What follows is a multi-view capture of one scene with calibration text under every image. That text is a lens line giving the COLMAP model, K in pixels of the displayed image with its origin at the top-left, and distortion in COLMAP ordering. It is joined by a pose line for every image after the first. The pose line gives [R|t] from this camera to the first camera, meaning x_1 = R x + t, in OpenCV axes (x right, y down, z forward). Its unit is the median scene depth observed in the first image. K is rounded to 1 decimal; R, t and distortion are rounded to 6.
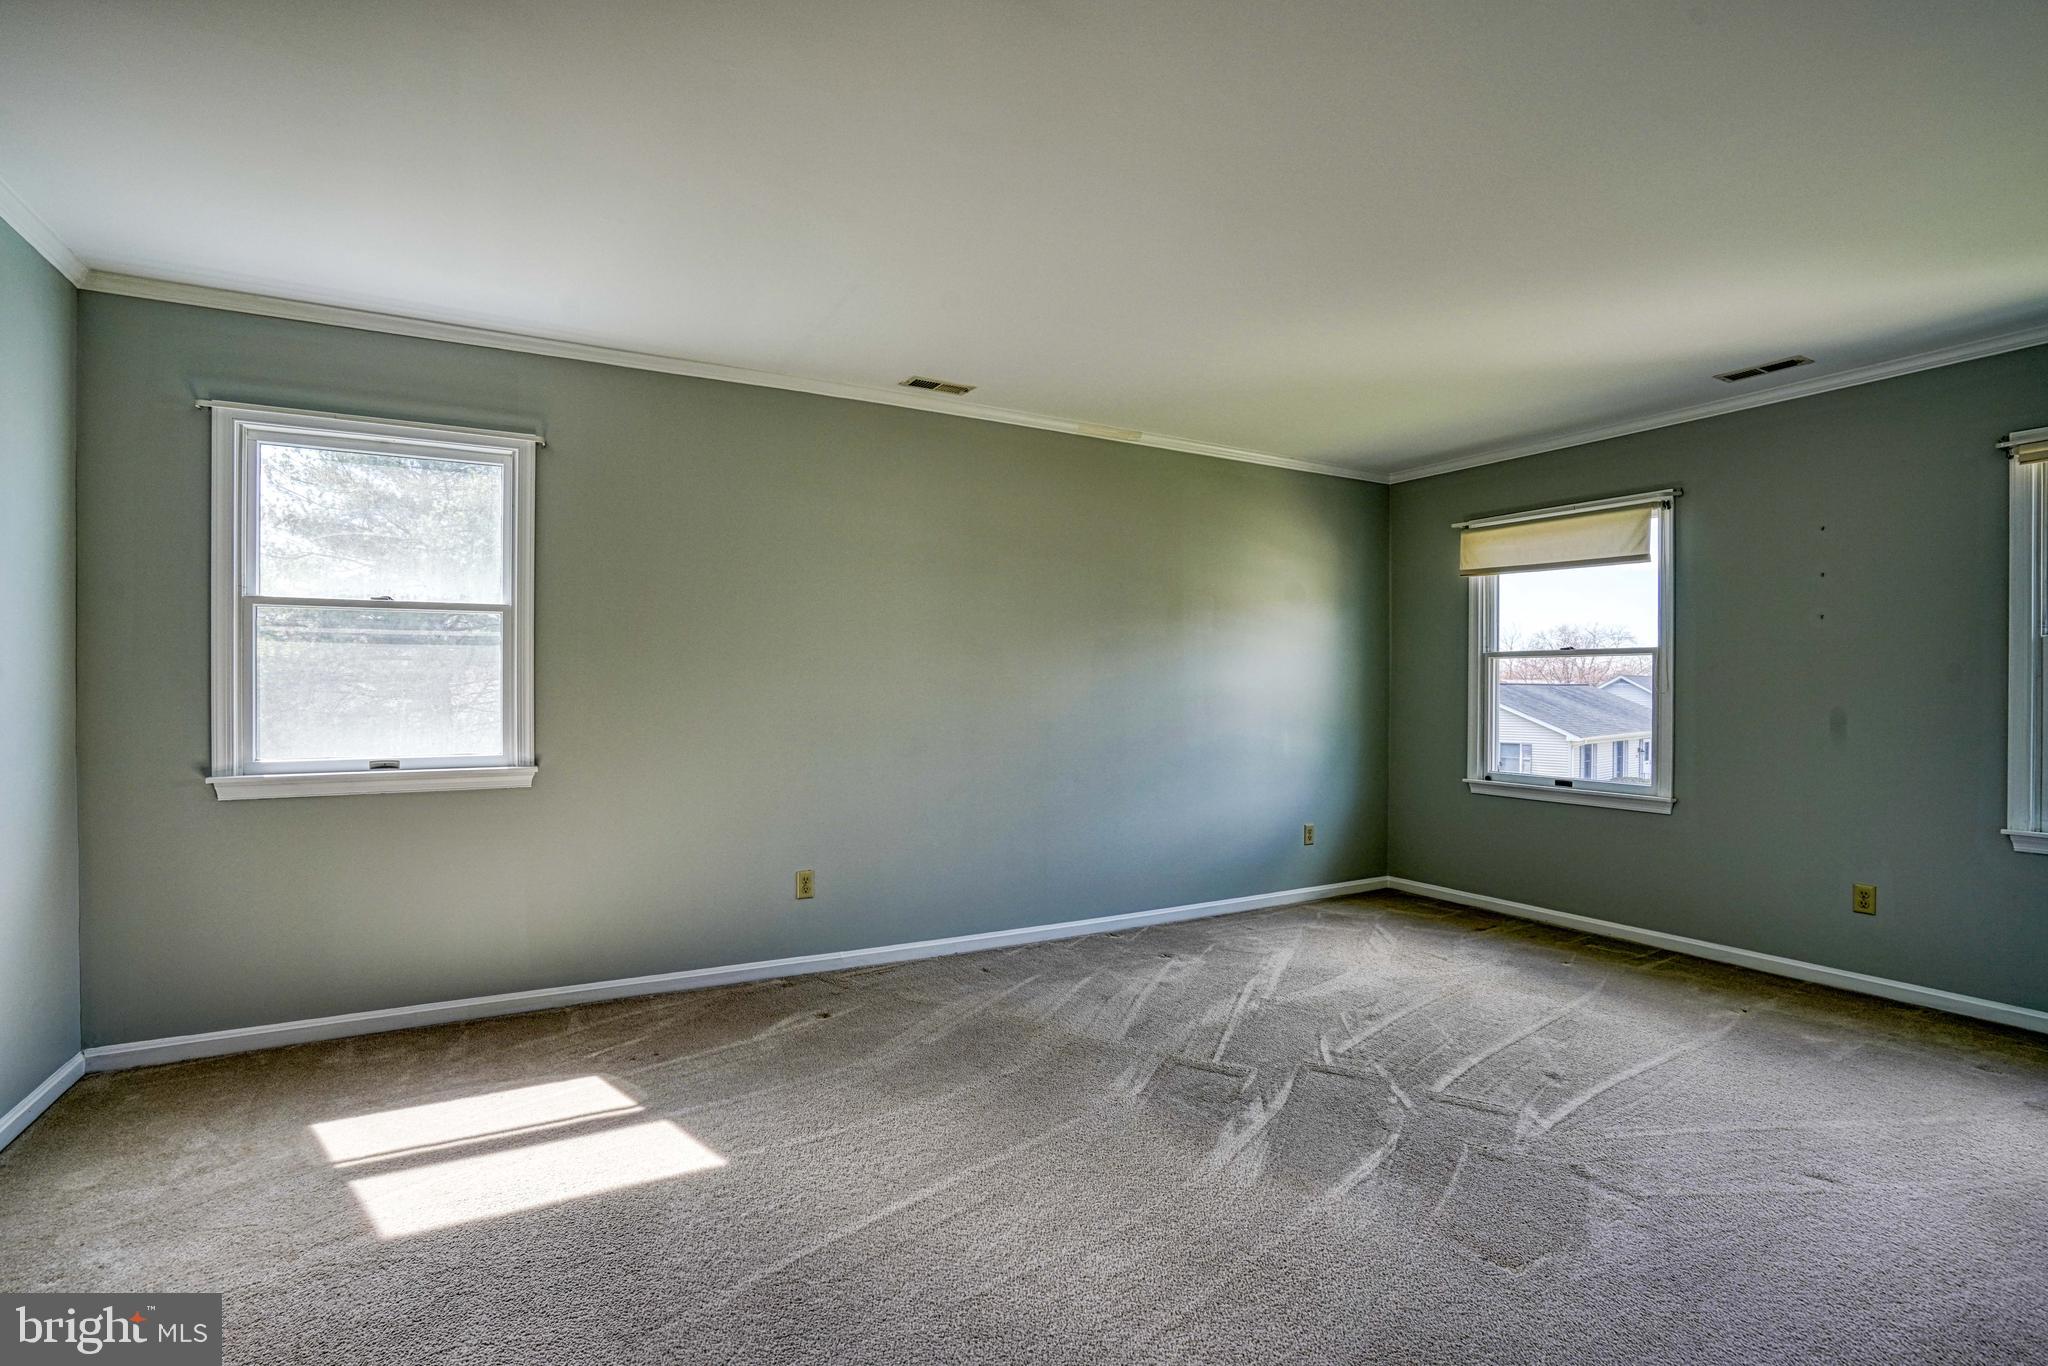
lens RADIAL K [[966.6, 0, 1029.4], [0, 966.6, 678.8], [0, 0, 1]] dist [-0.061560, 0.026768]
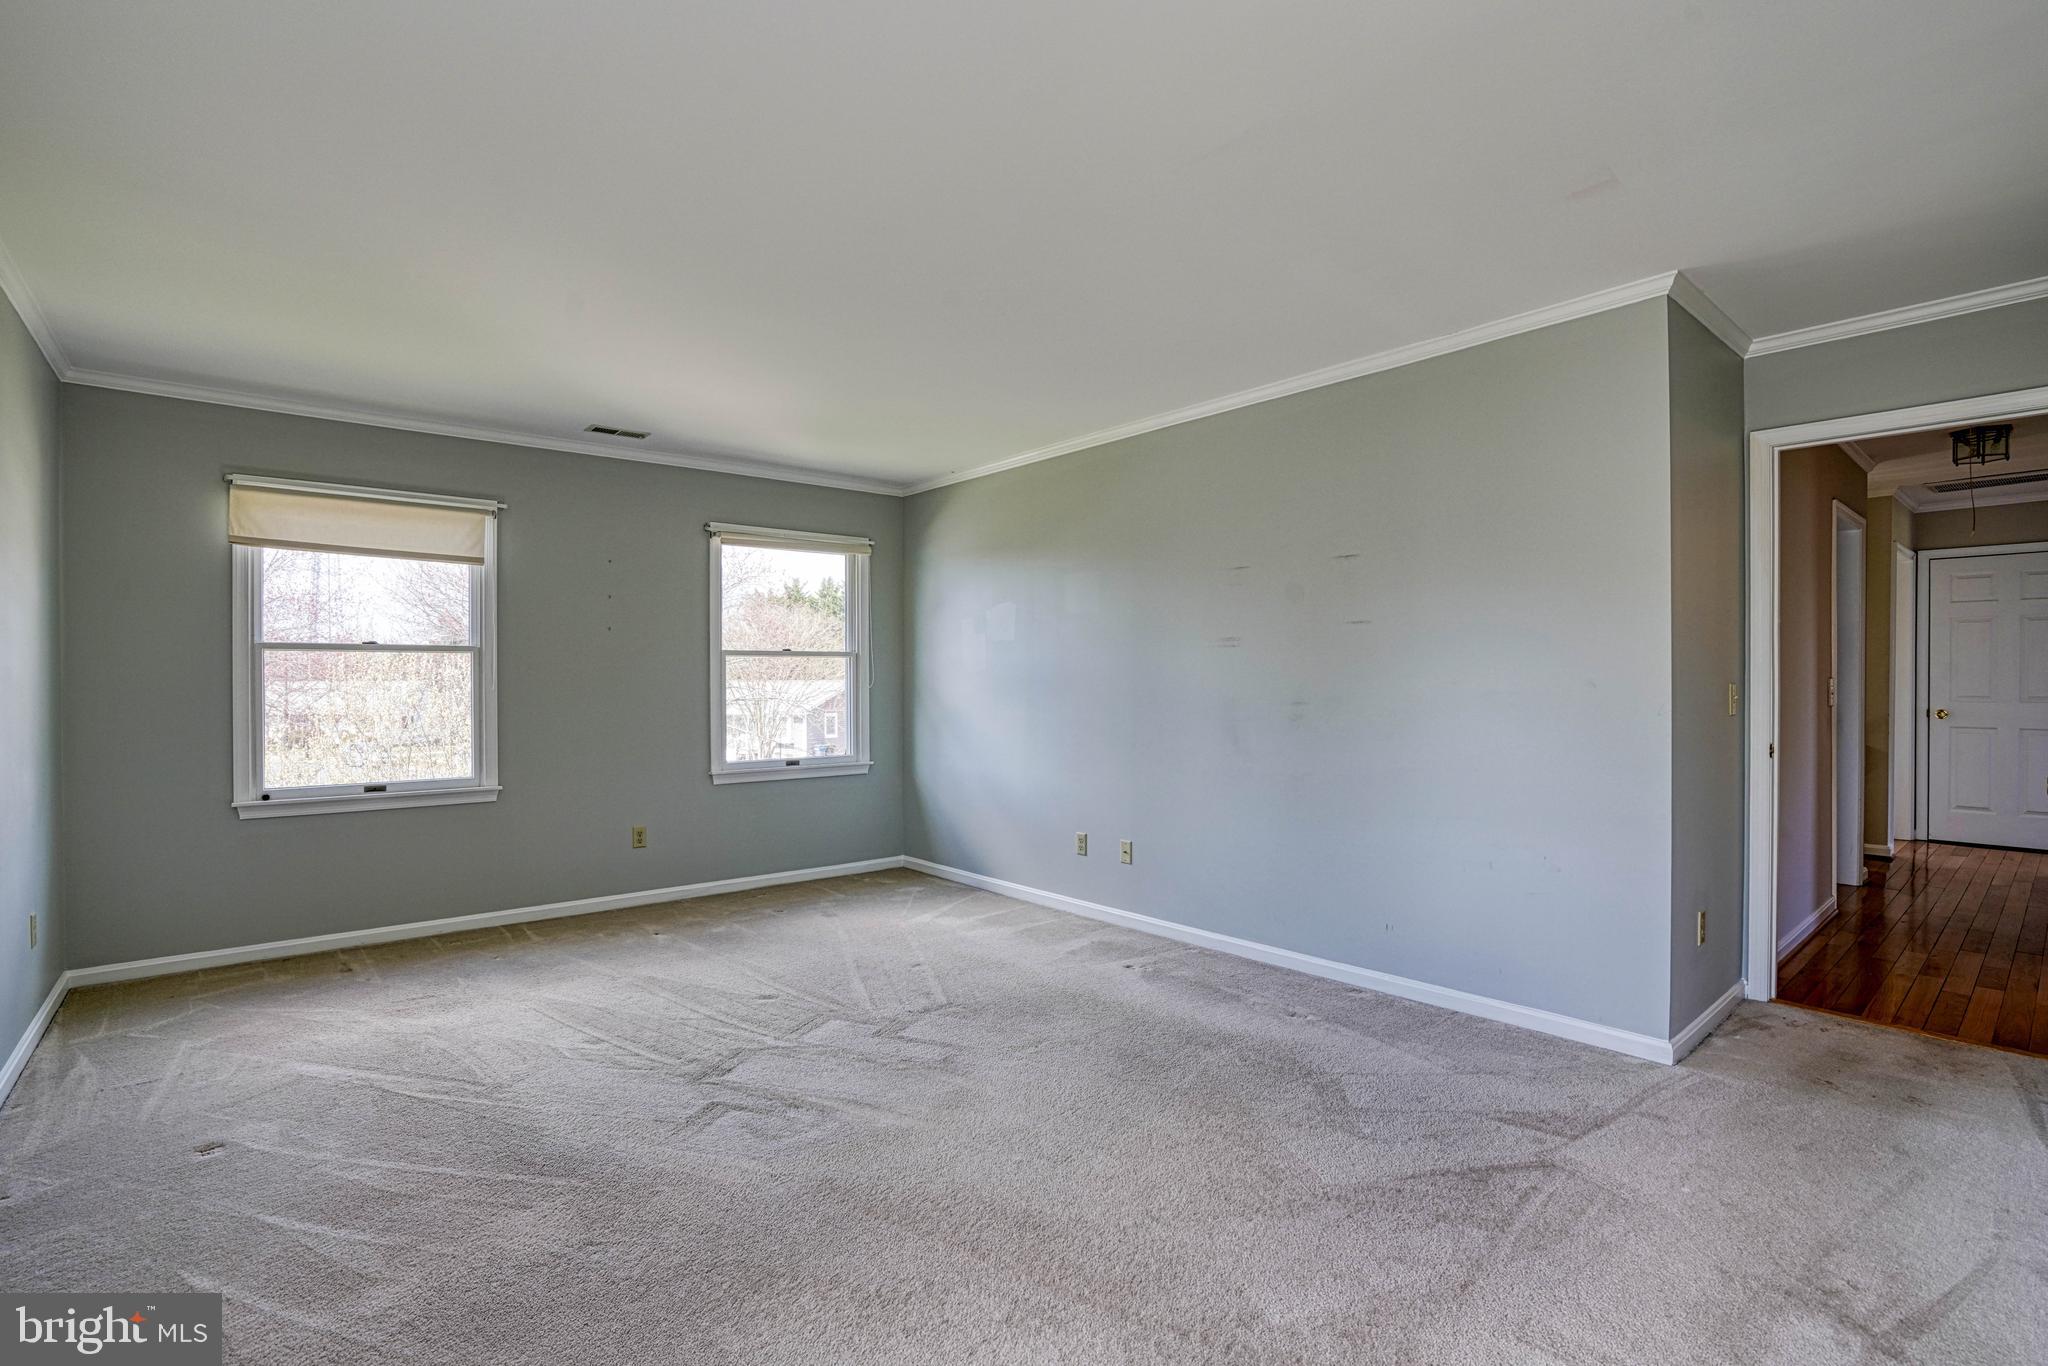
lens RADIAL K [[966.6, 0, 1029.4], [0, 966.6, 678.8], [0, 0, 1]] dist [-0.061560, 0.026768]
pose [[-0.195854, -0.006472, 0.980612, -0.509964], [-0.009148, 0.999947, 0.004772, -0.007921], [-0.980590, -0.008036, -0.195903, 0.612273]]
